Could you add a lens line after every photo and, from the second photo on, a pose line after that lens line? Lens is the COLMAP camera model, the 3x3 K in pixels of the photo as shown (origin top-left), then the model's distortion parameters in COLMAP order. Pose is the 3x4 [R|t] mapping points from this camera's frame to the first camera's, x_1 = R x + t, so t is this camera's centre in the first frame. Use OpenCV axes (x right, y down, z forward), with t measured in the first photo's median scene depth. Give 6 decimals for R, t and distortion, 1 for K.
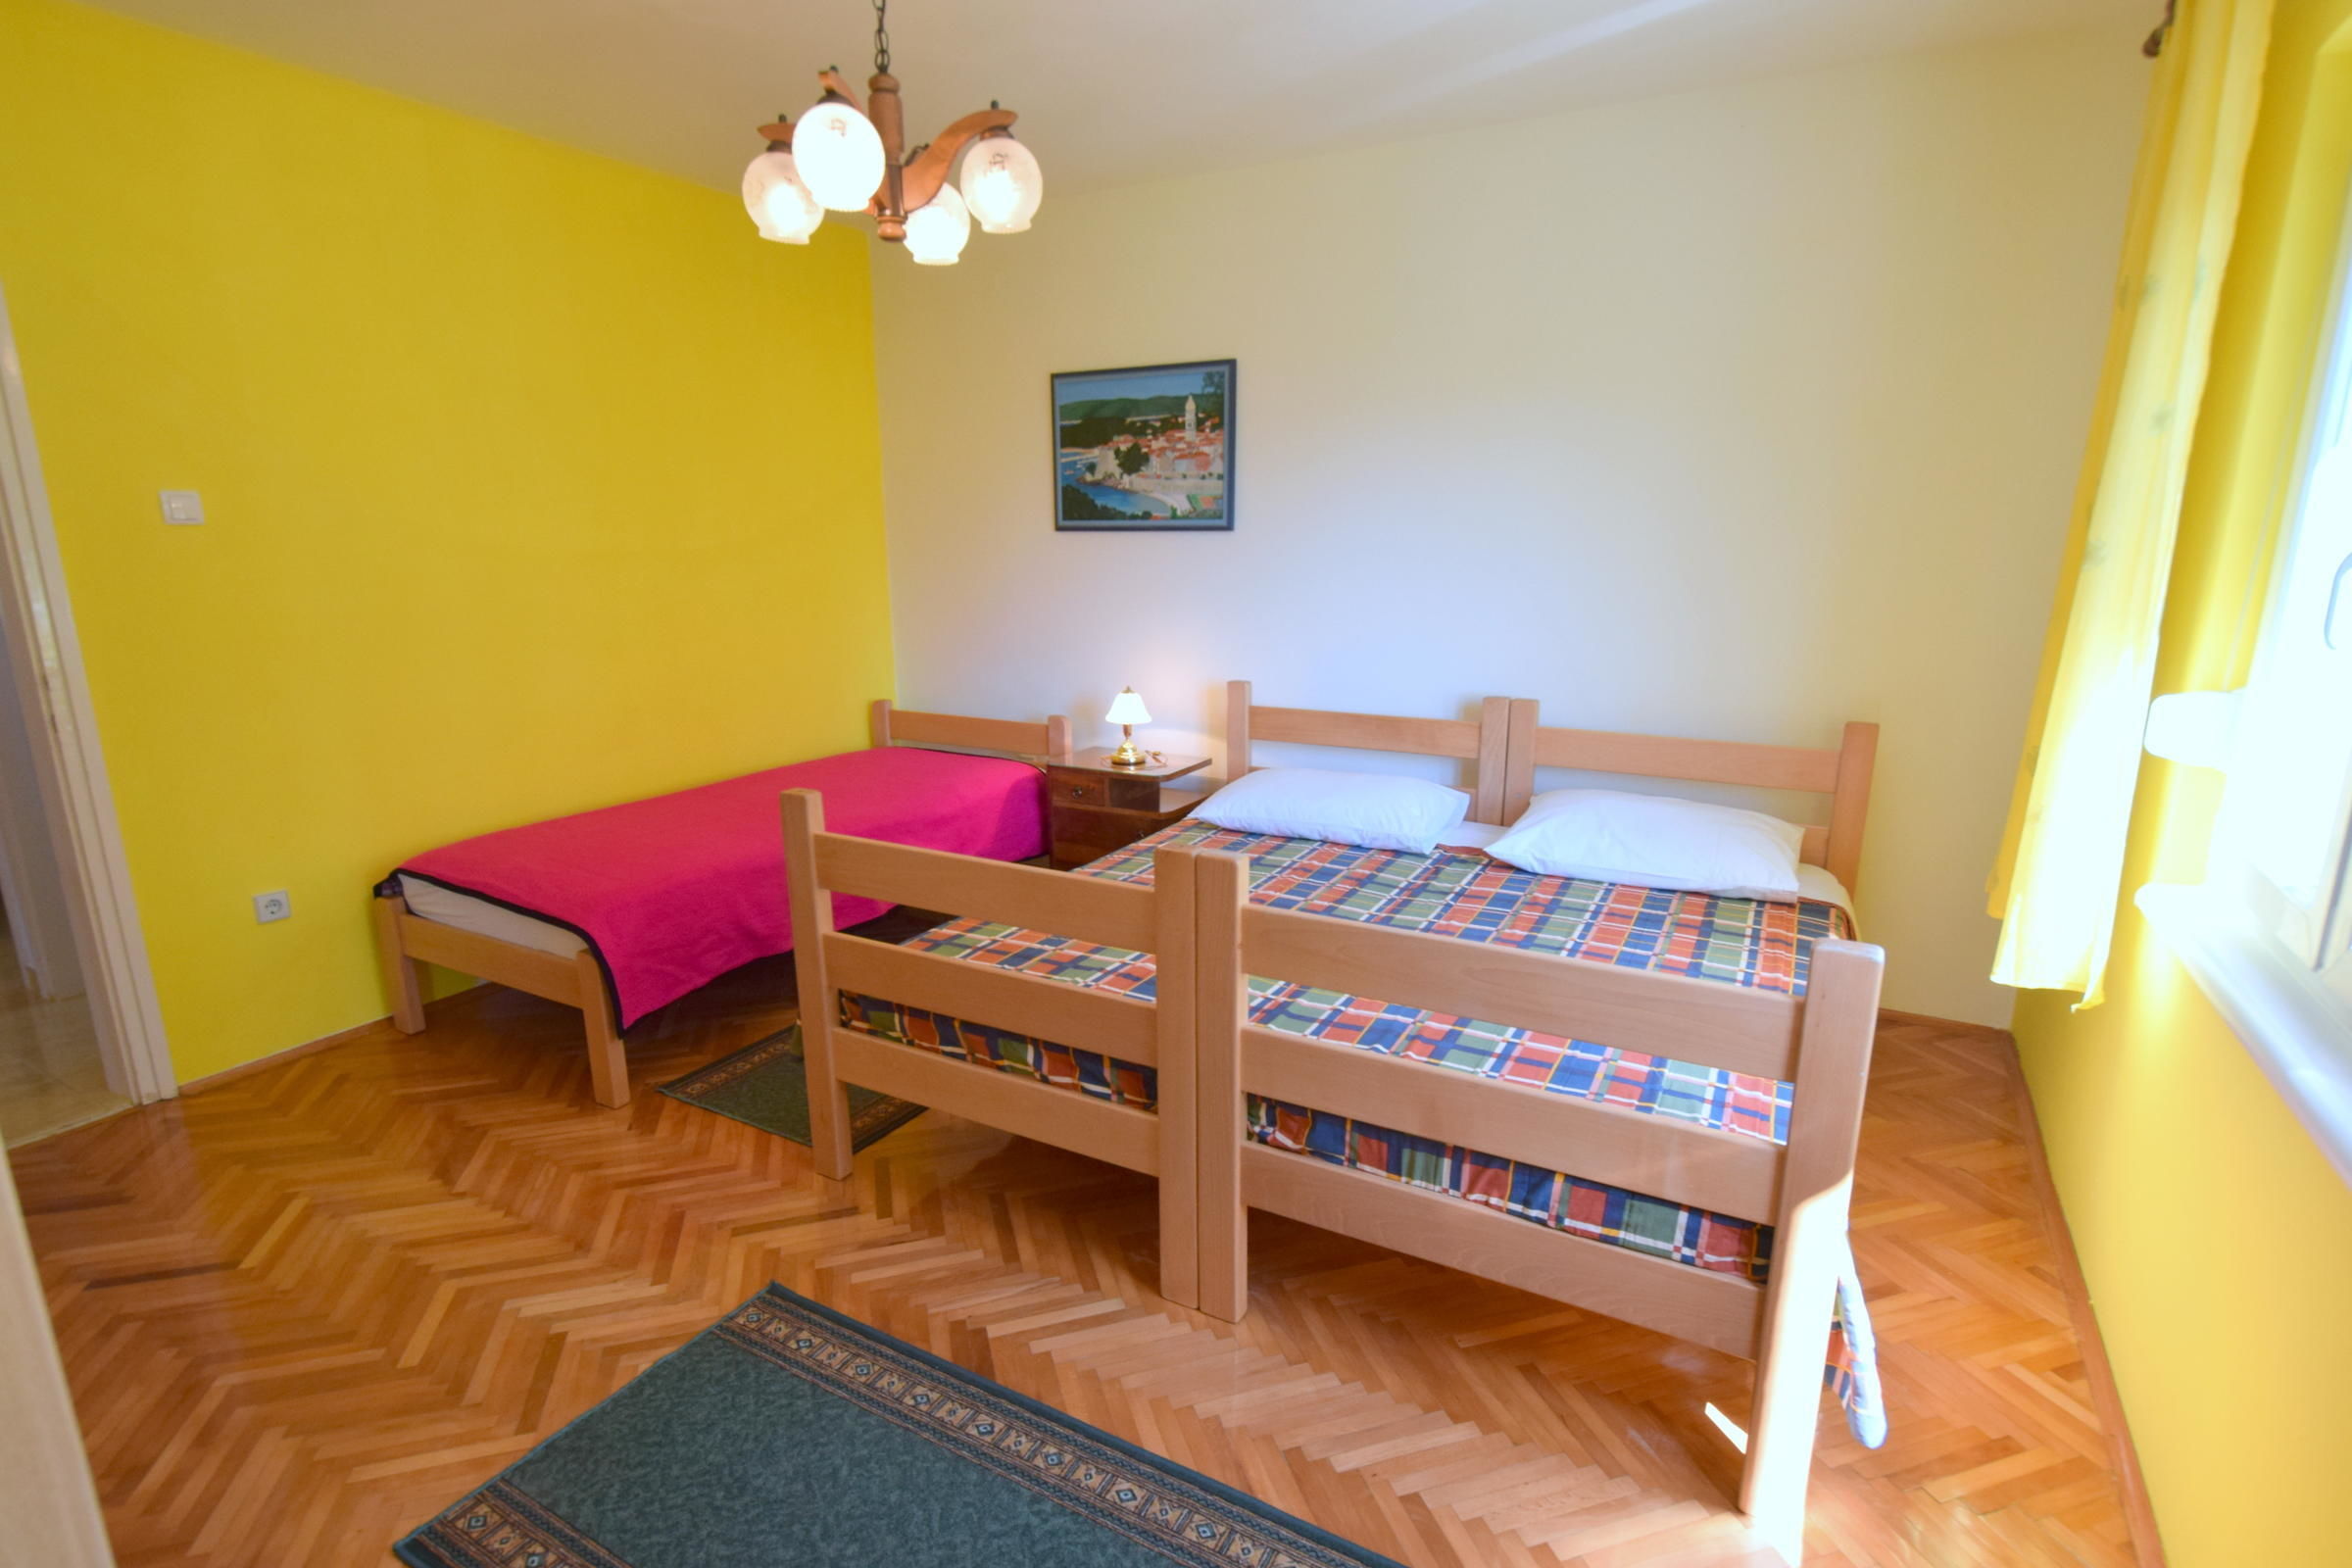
lens RADIAL K [[1156.1, 0, 1195.3], [0, 1156.1, 810.6], [0, 0, 1]] dist [0.000622, -0.000222]
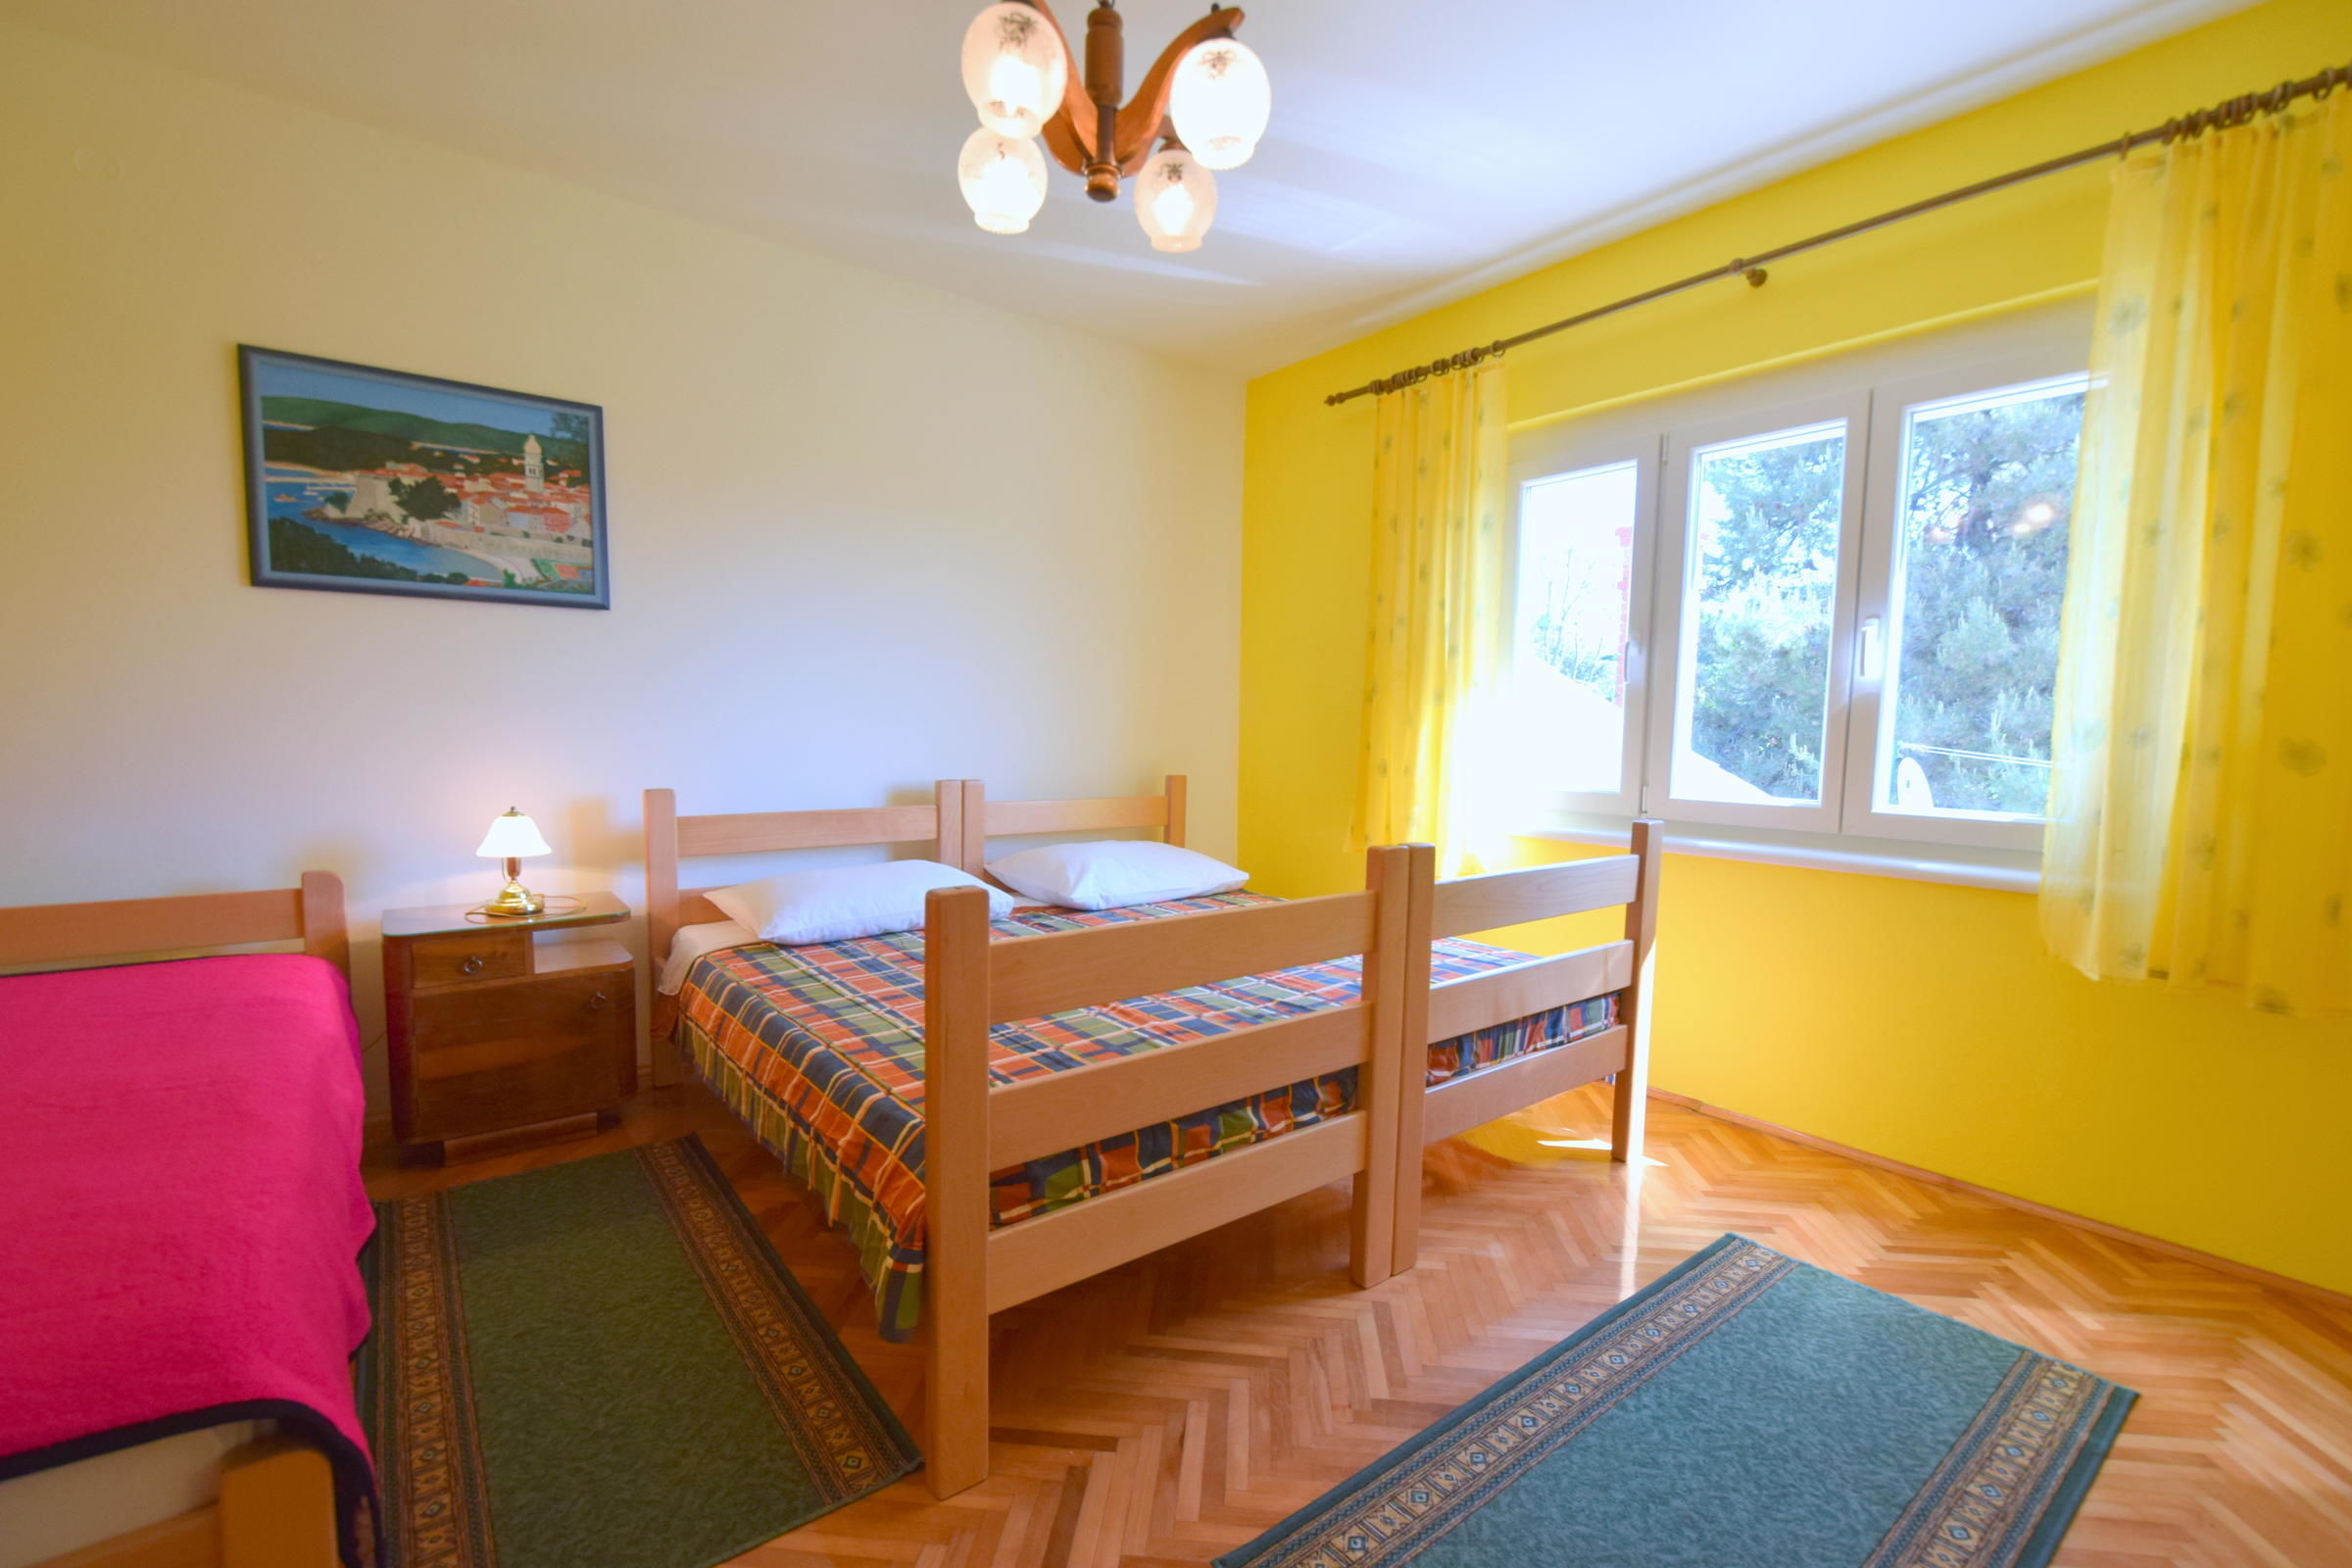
lens RADIAL K [[1025.3, 0, 1190.3], [0, 1025.3, 808.6], [0, 0, 1]] dist [-0.000995, -0.001050]
pose [[0.380937, -0.074691, 0.921579, -0.489212], [0.201217, 0.979539, -0.003785, -0.019066], [-0.902440, 0.186880, 0.388172, 0.374399]]
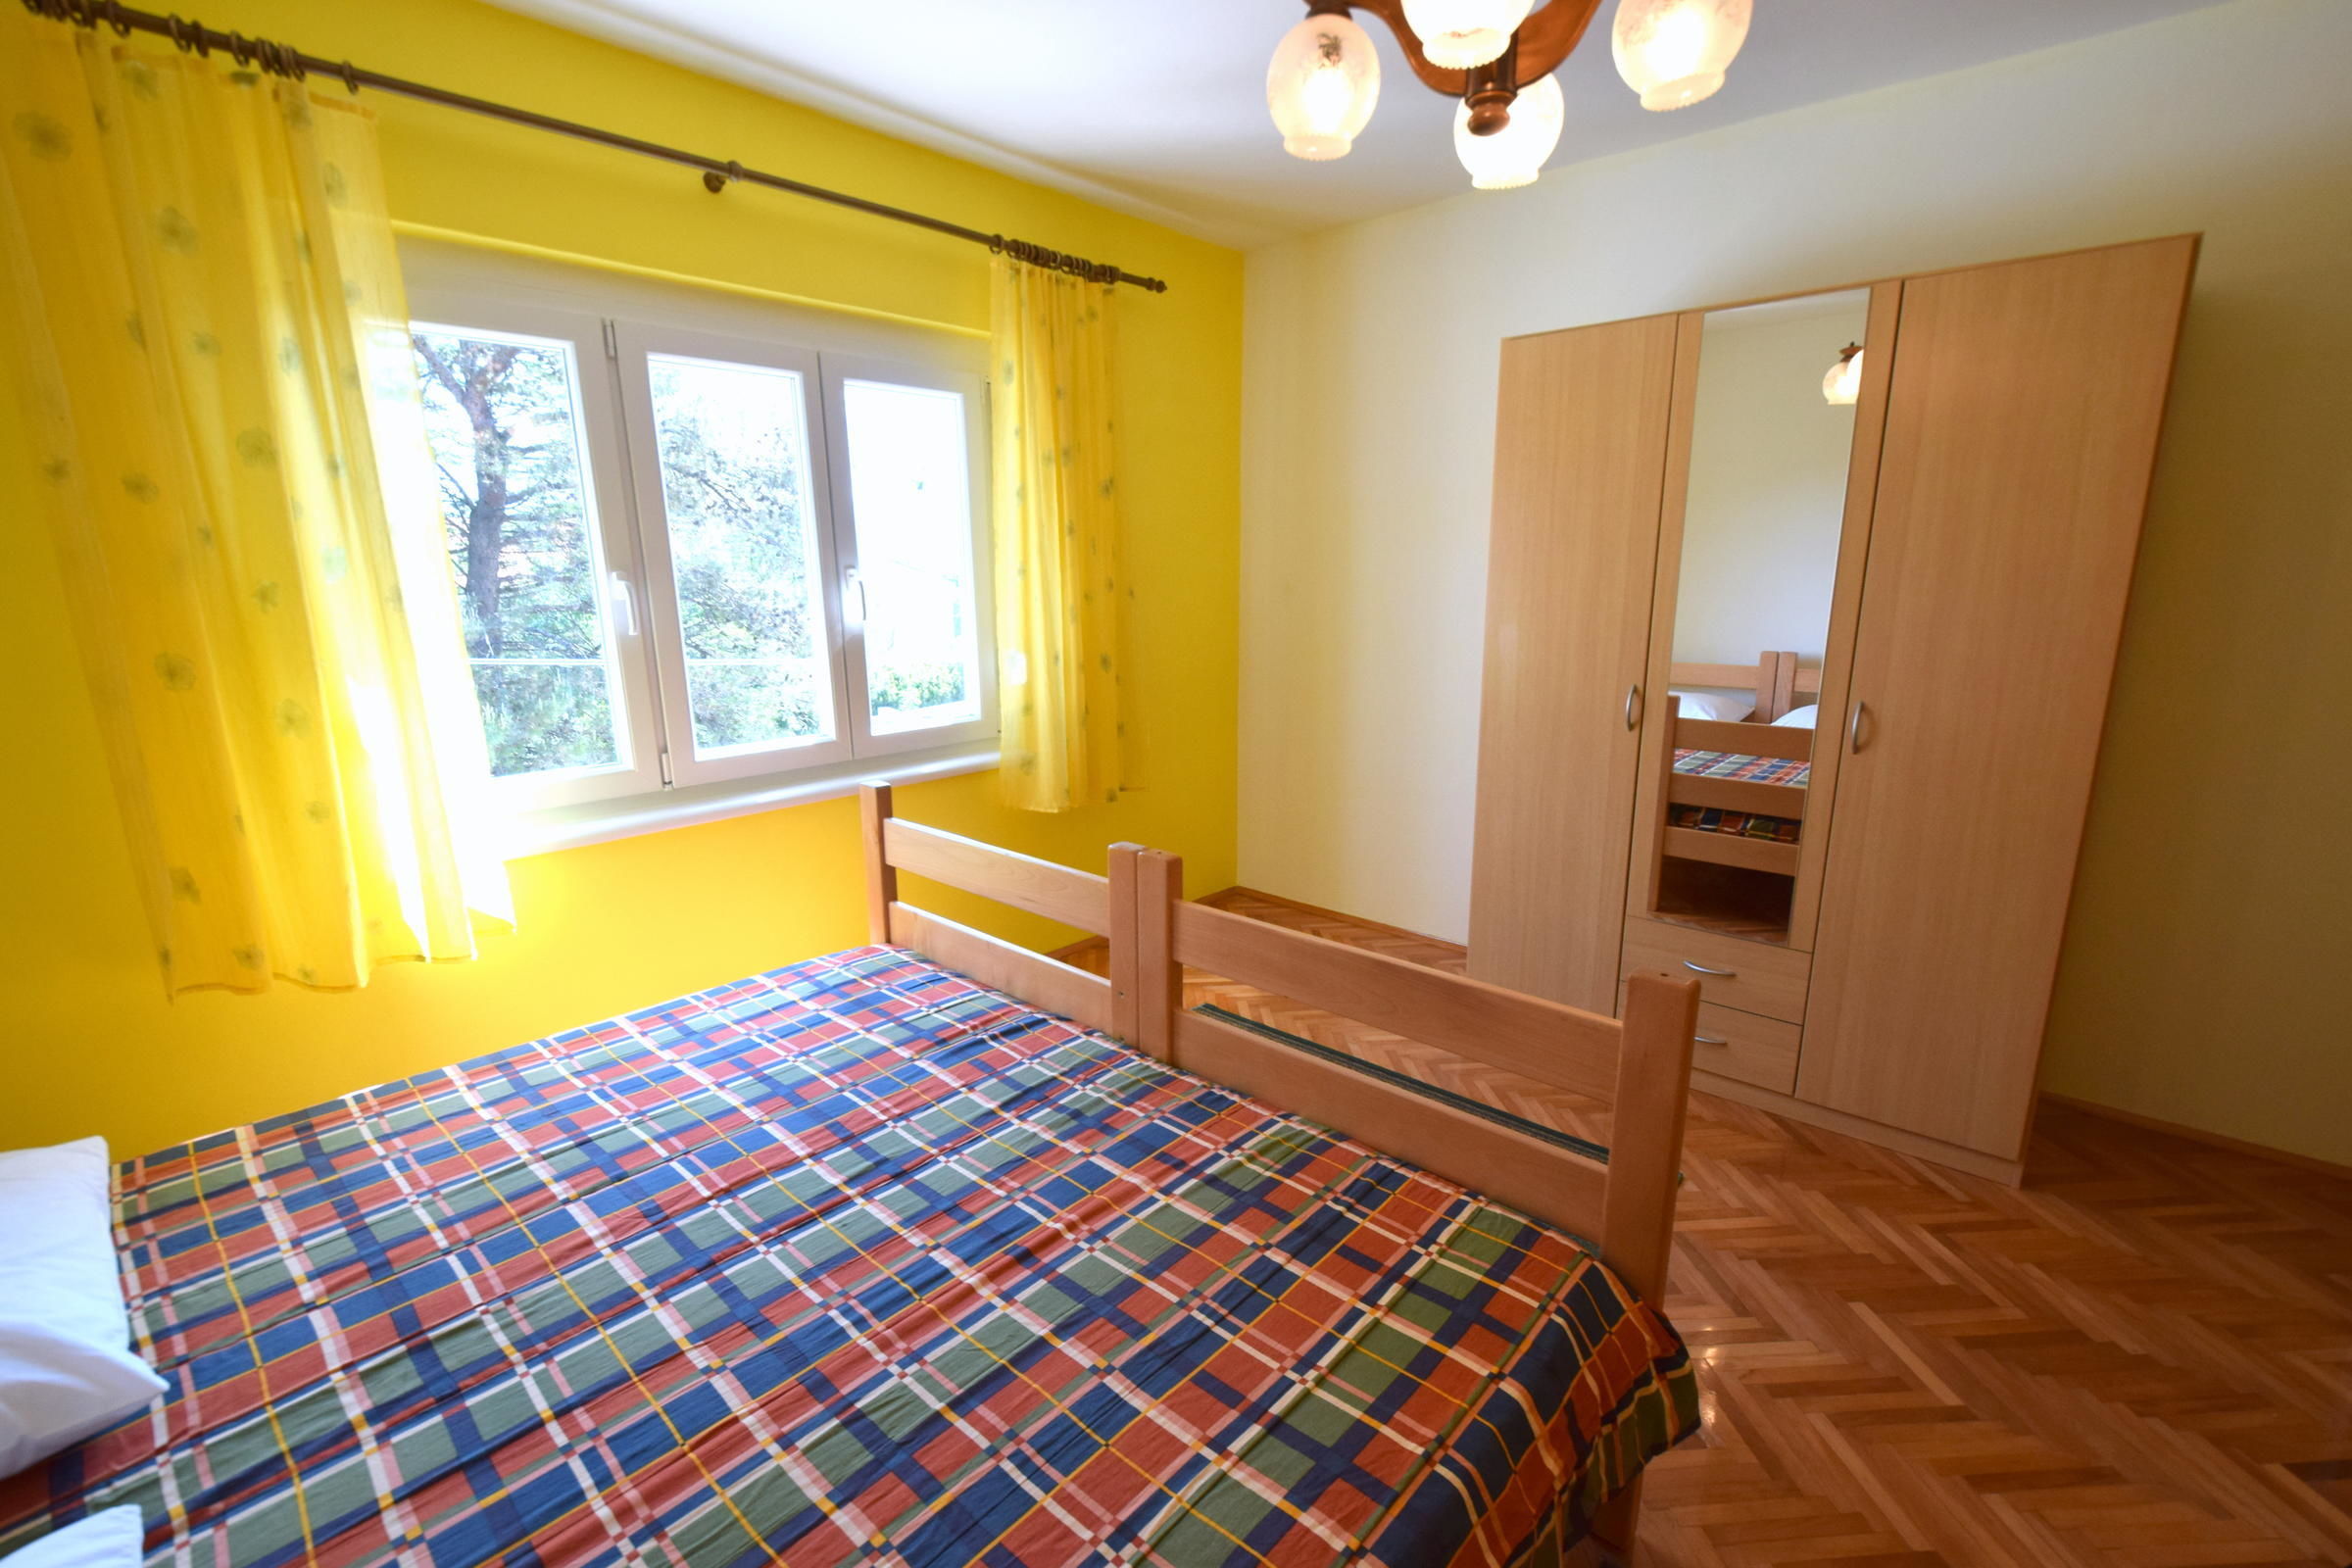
lens RADIAL K [[1022.0, 0, 1185.9], [0, 1022.0, 812.3], [0, 0, 1]] dist [0.007445, -0.009330]
pose [[-0.974412, -0.043293, 0.220561, -0.121135], [0.062377, 0.890647, 0.450396, -0.212934], [-0.215941, 0.452629, -0.865157, 0.878537]]
